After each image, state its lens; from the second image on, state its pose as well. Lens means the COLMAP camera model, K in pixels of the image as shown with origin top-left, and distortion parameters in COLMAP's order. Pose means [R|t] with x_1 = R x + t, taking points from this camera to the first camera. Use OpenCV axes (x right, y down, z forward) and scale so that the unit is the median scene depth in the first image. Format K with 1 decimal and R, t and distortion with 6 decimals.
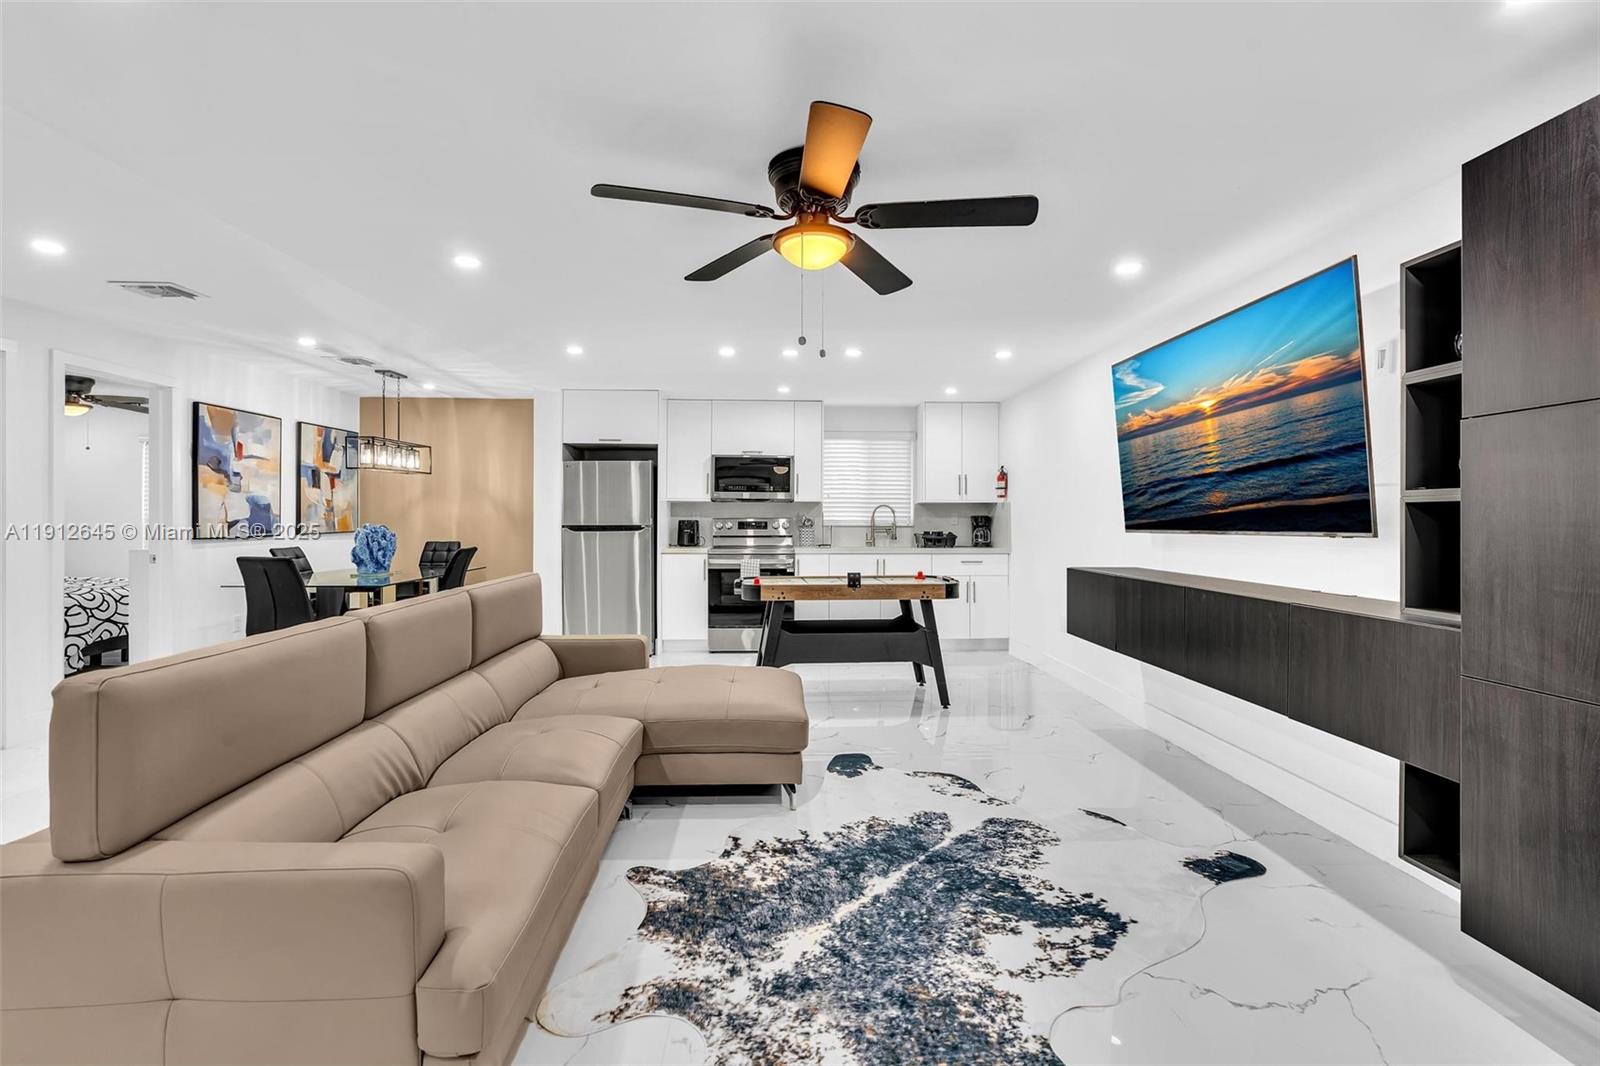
lens RADIAL K [[722.8, 0, 792.7], [0, 722.8, 513.6], [0, 0, 1]] dist [-0.015595, 0.005360]
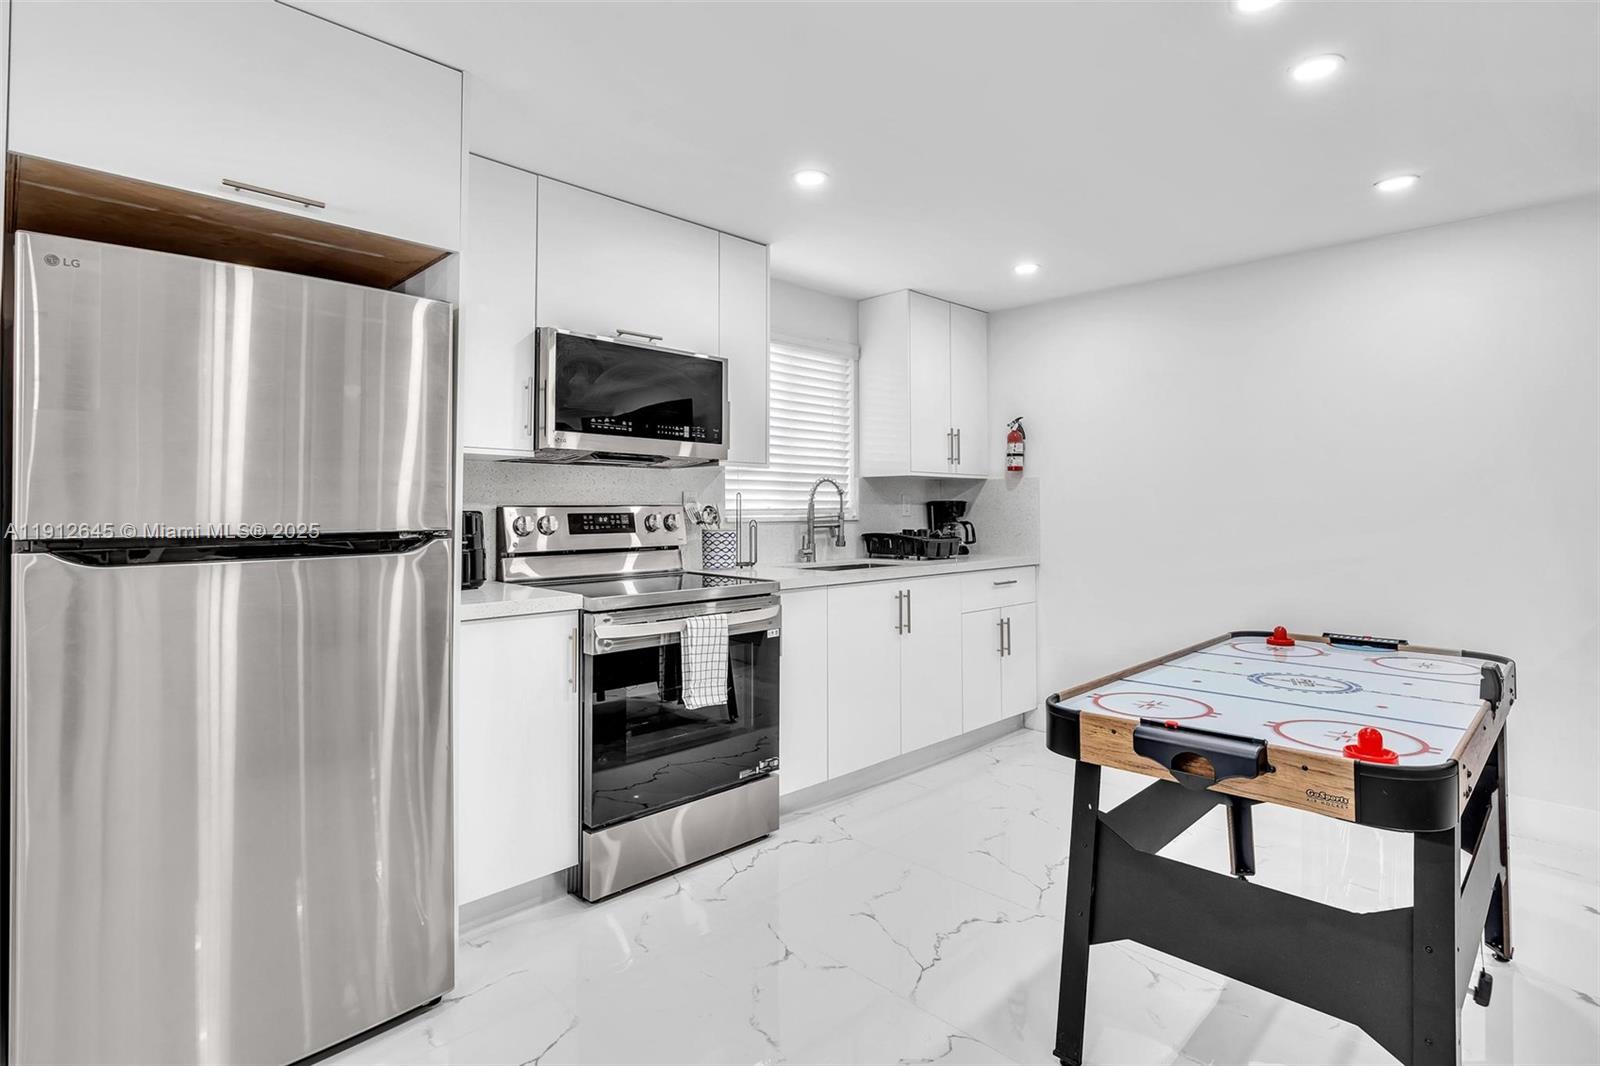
lens RADIAL K [[805.9, 0, 797.9], [0, 805.9, 495.5], [0, 0, 1]] dist [-0.003362, 0.004261]
pose [[0.732892, 0.008763, 0.680288, -0.531629], [-0.007066, 0.999961, -0.005268, 0.005117], [-0.680308, -0.000946, 0.732926, 1.151462]]
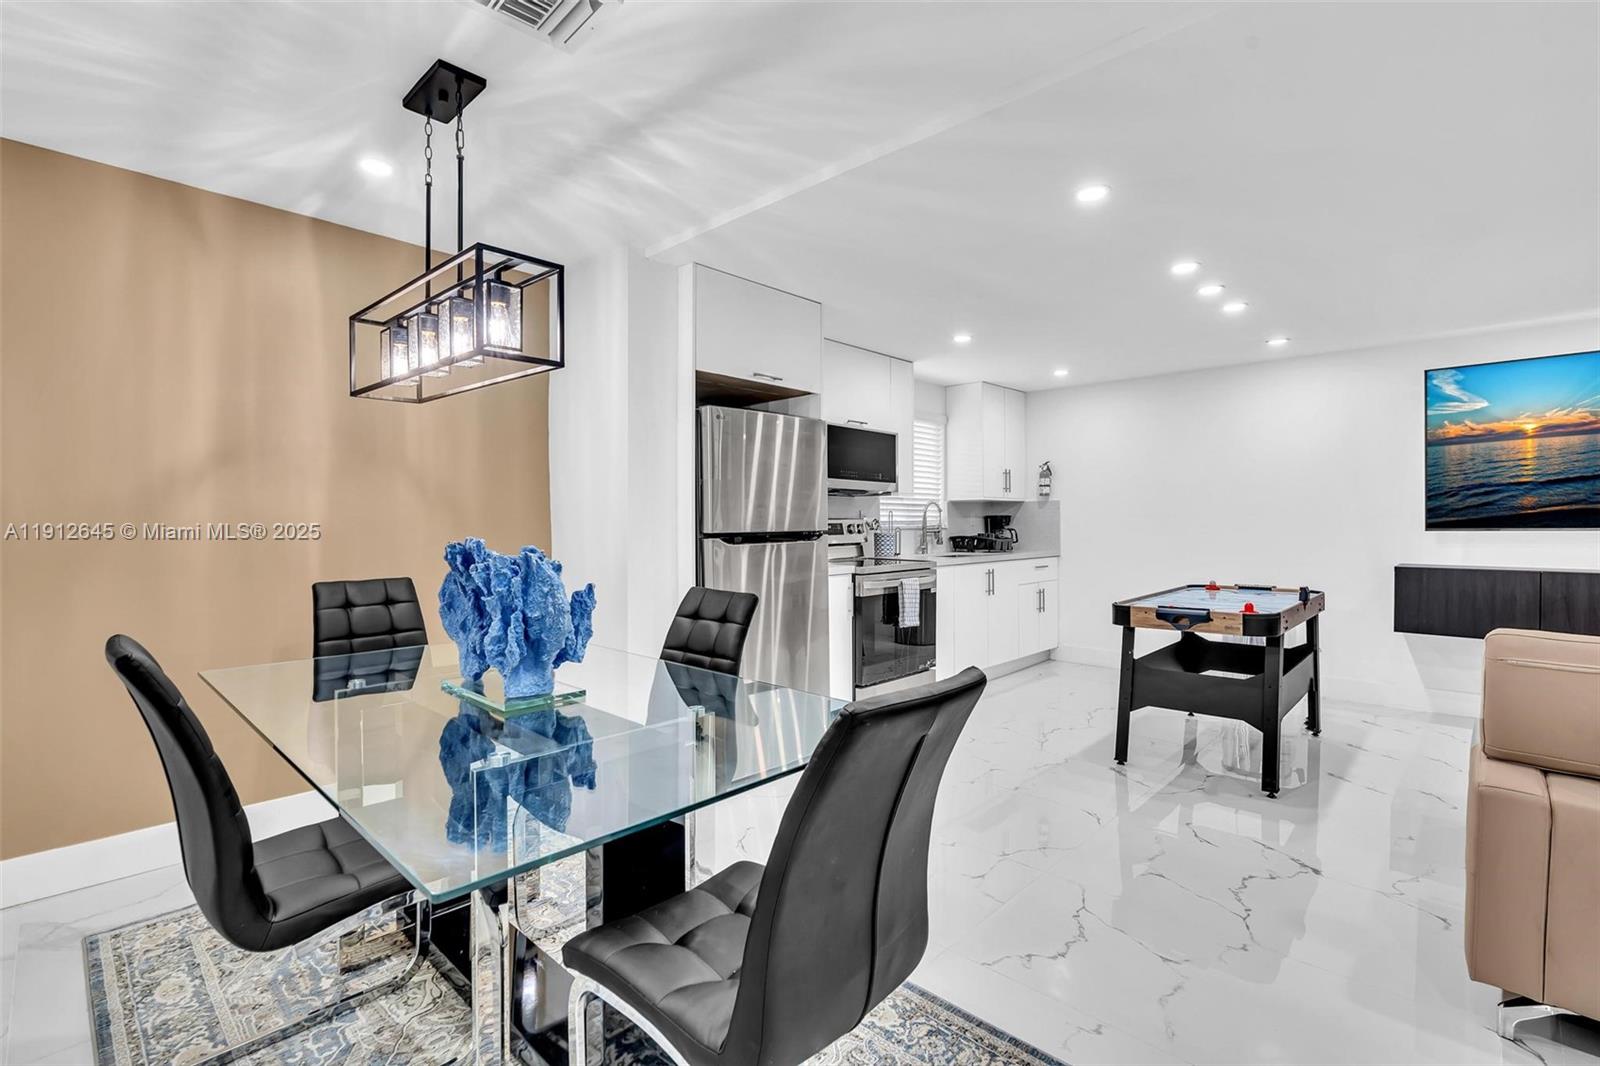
lens RADIAL K [[722.8, 0, 804.8], [0, 722.8, 527.3], [0, 0, 1]] dist [-0.015595, 0.005360]
pose [[0.707552, -0.009977, 0.706590, -1.064303], [-0.003366, 0.999841, 0.017488, 0.004897], [-0.706653, -0.014752, 0.707407, 1.013521]]
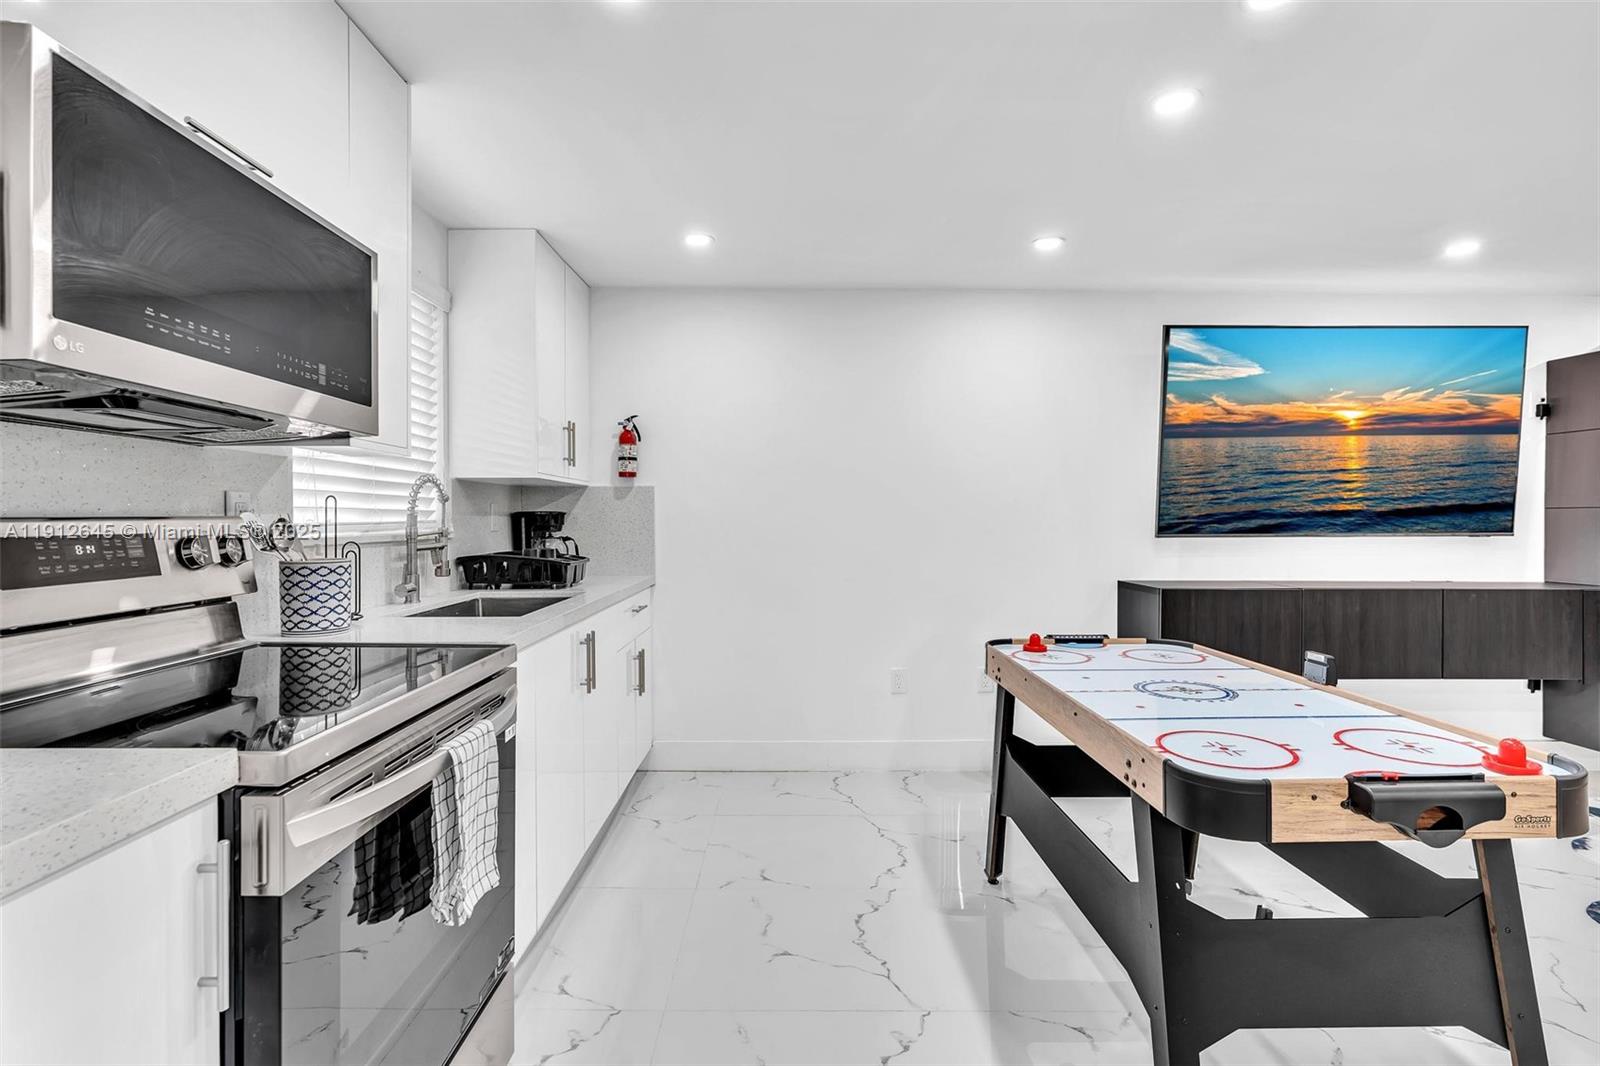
lens RADIAL K [[762.9, 0, 799.1], [0, 762.9, 525.7], [0, 0, 1]] dist [-0.011806, 0.003038]
pose [[0.018190, -0.011017, 0.999774, -0.449304], [-0.013523, 0.999845, 0.011264, 0.007874], [-0.999743, -0.013725, 0.018038, 1.575488]]
